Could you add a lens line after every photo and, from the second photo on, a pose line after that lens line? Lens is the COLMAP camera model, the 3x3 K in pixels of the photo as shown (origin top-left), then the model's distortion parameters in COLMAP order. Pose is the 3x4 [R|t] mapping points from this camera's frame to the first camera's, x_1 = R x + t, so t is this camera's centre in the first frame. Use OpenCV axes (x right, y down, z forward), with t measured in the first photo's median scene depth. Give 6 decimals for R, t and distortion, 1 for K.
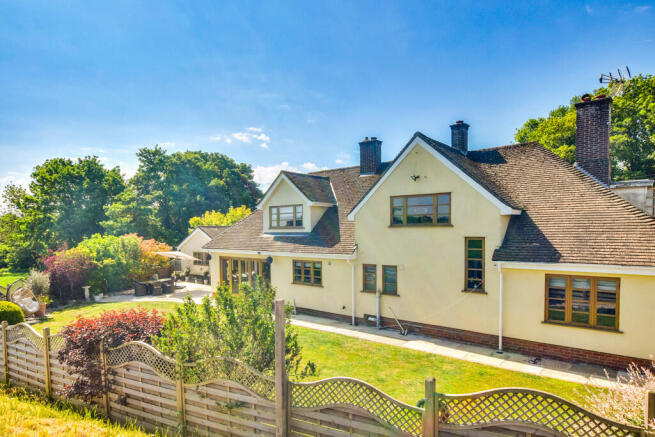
lens RADIAL K [[368.3, 0, 327.6], [0, 368.3, 256.3], [0, 0, 1]] dist [-0.001990, 0.000101]
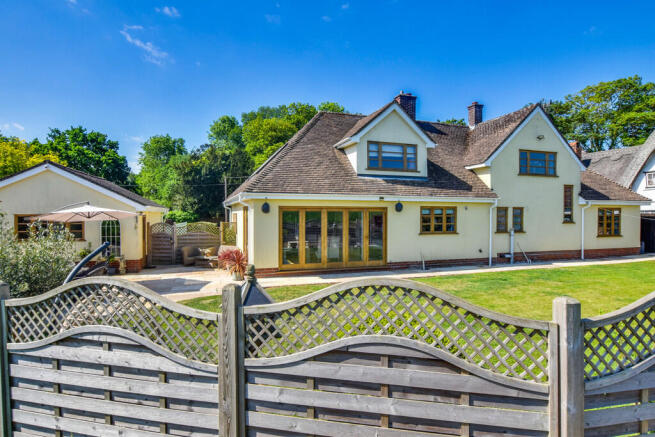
lens RADIAL K [[365.5, 0, 327.5], [0, 365.5, 218.5], [0, 0, 1]] dist [-0.007160, -0.000859]
pose [[0.534238, 0.004122, 0.845324, -0.958450], [0.058855, 0.997380, -0.042059, 0.062151], [-0.843283, 0.072221, 0.532596, 0.751703]]
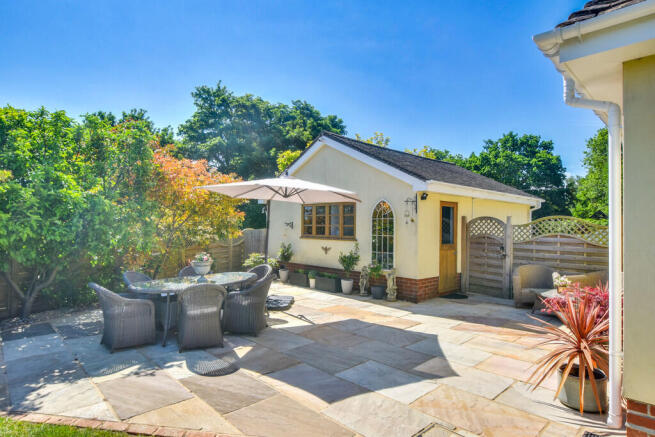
lens RADIAL K [[365.5, 0, 327.5], [0, 365.5, 218.5], [0, 0, 1]] dist [-0.007160, -0.000859]
pose [[0.991847, 0.020044, -0.125850, -0.510302], [-0.032481, 0.994699, -0.097564, 0.068151], [0.123228, 0.100856, 0.987240, 1.111021]]
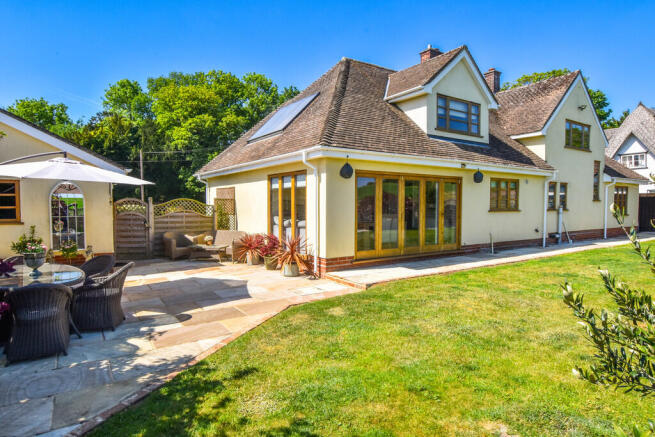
lens RADIAL K [[381.8, 0, 327.5], [0, 381.8, 218.5], [0, 0, 1]] dist [-0.005042, -0.000756]
pose [[0.298491, -0.023513, 0.954123, -0.925275], [0.069140, 0.997603, 0.002955, 0.065833], [-0.951905, 0.065086, 0.299401, 1.116321]]
